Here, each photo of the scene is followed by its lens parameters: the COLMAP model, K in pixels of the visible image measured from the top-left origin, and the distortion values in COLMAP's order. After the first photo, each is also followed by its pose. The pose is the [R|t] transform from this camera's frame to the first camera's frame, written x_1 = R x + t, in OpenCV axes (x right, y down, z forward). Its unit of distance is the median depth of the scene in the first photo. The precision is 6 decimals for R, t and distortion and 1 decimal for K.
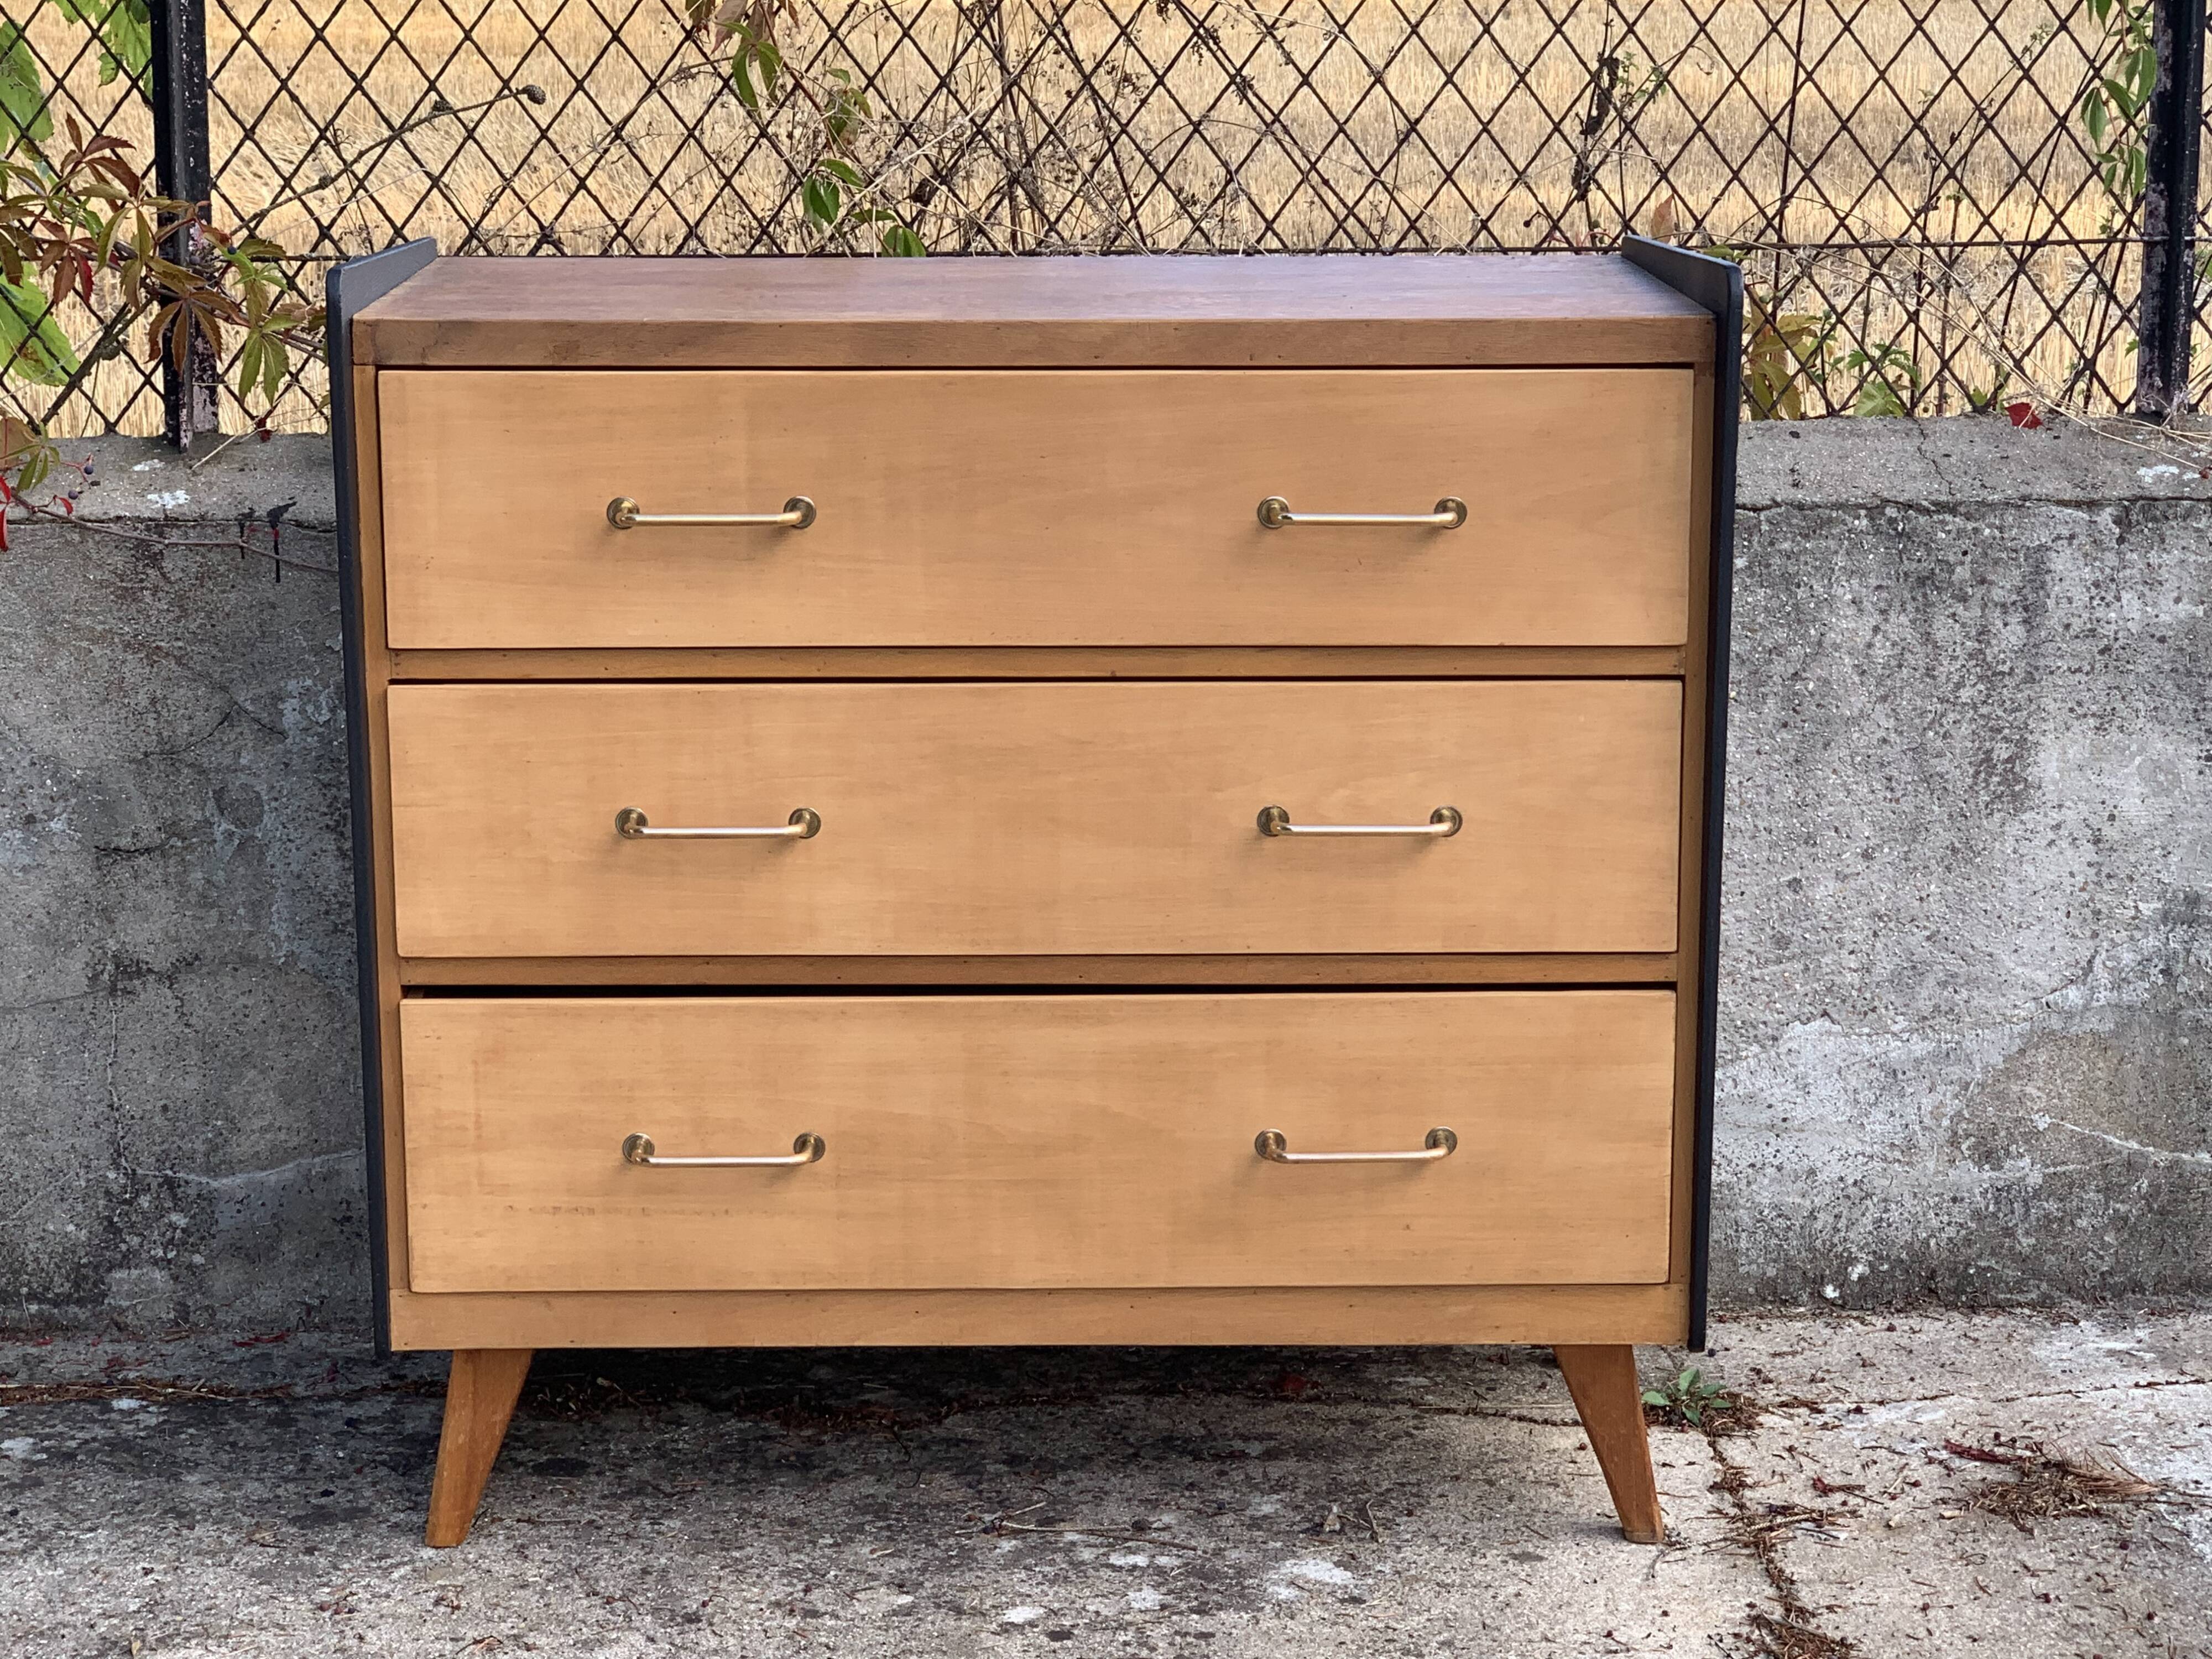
lens RADIAL K [[4254.3, 0, 964.8], [0, 4254.3, 779.0], [0, 0, 1]] dist [0.019715, 0.000000]
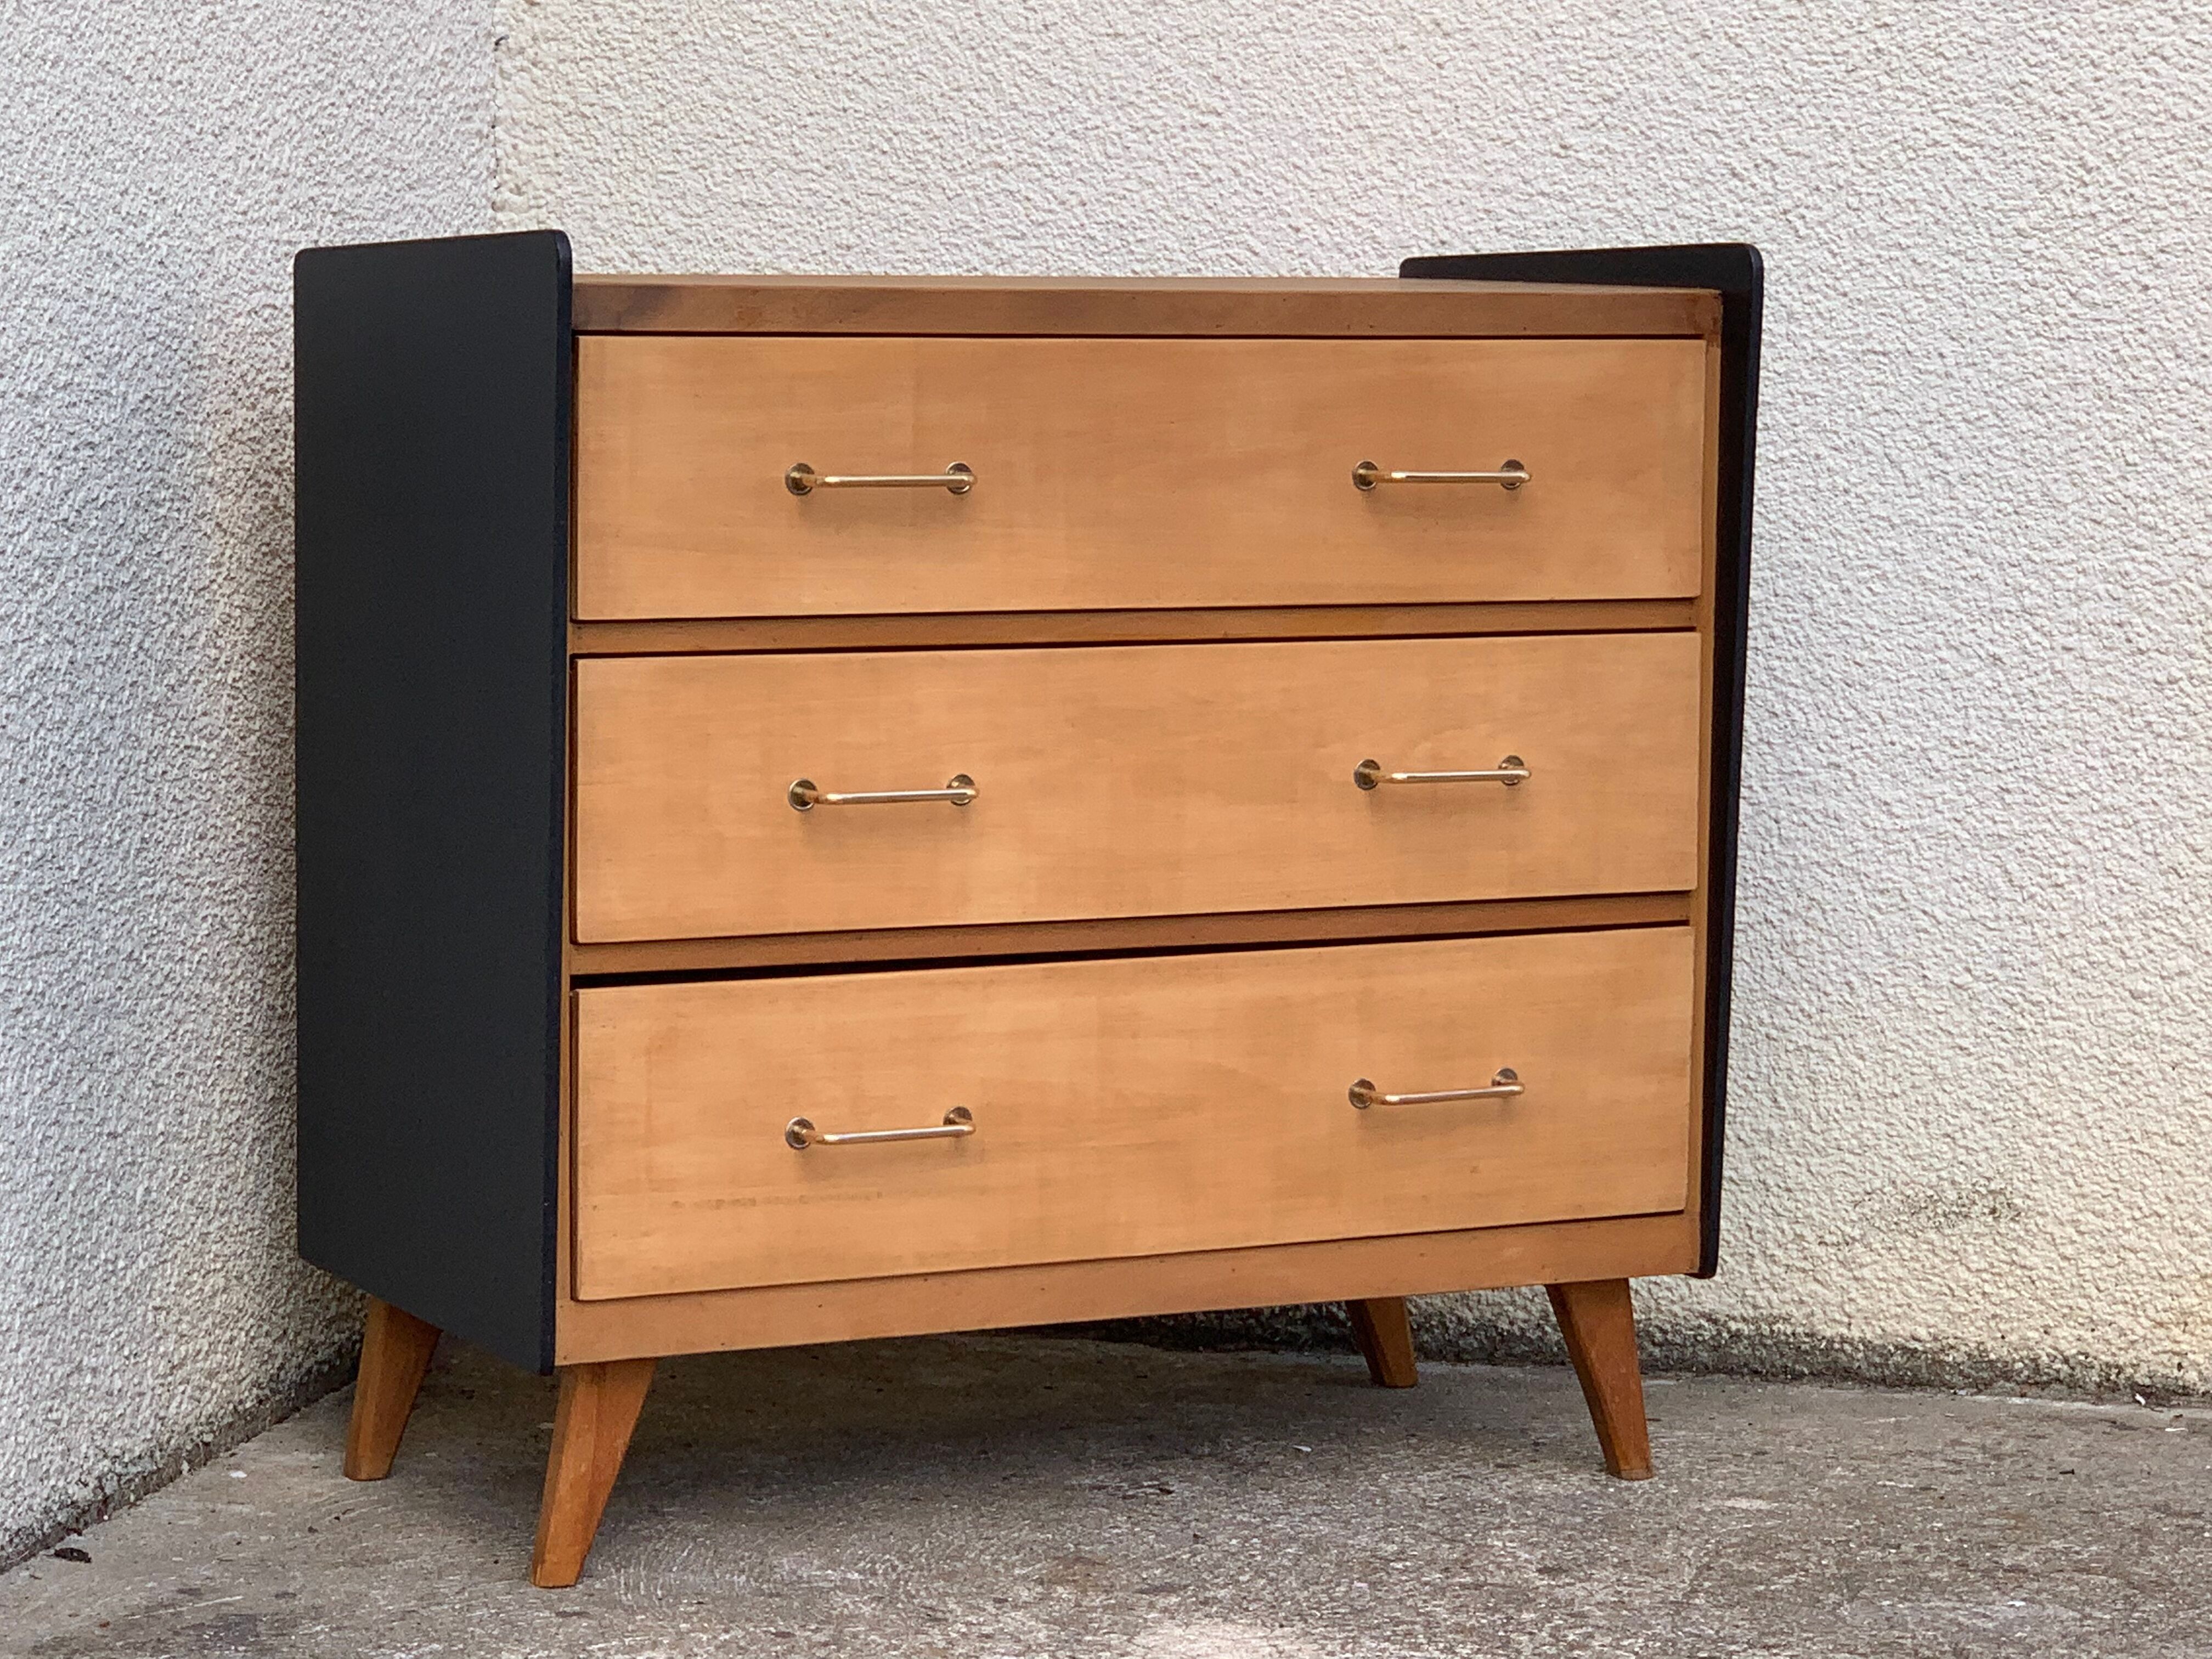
lens RADIAL K [[5819.3, 0, 1043.3], [0, 5819.3, 806.9], [0, 0, 1]] dist [0.023646, 0.000000]
pose [[0.896178, -0.032136, 0.442530, -0.573689], [0.071338, 0.994834, -0.072226, 0.105048], [-0.437923, 0.096297, 0.893840, -0.212778]]
